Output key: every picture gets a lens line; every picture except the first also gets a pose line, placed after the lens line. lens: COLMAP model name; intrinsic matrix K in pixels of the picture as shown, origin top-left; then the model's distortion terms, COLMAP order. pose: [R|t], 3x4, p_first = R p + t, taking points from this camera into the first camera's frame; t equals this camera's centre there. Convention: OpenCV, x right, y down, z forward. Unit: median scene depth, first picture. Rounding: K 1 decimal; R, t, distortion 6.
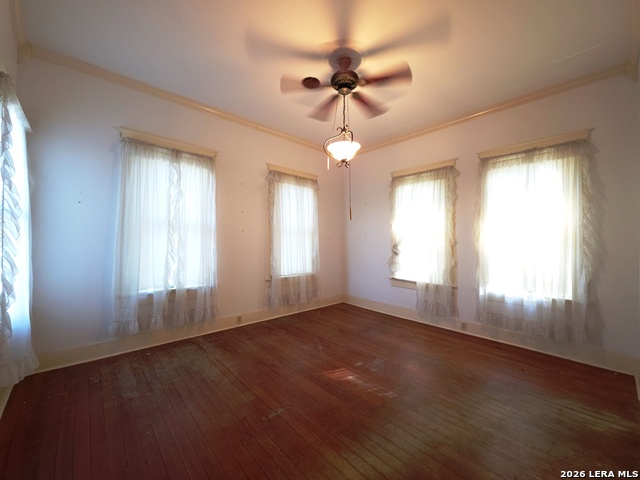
lens RADIAL K [[257.4, 0, 320.8], [0, 257.4, 240.7], [0, 0, 1]] dist [0.001833, 0.000232]
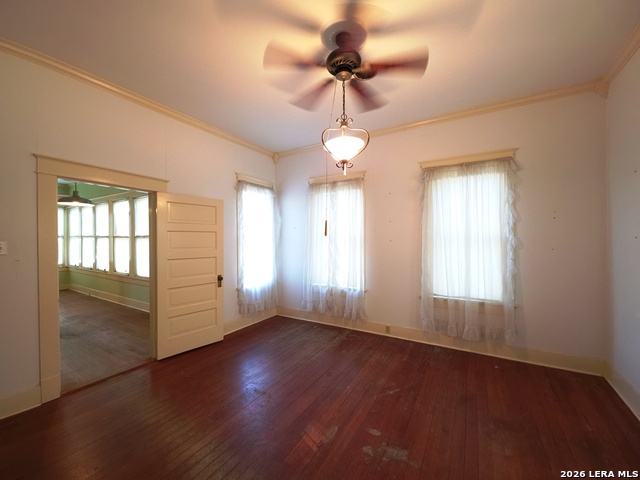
lens RADIAL K [[257.4, 0, 324.5], [0, 257.4, 242.2], [0, 0, 1]] dist [0.001833, 0.000232]
pose [[0.276471, 0.000303, -0.961022, 0.694379], [0.010802, 0.999936, 0.003423, -0.047695], [0.960961, -0.011327, 0.276450, 0.584663]]
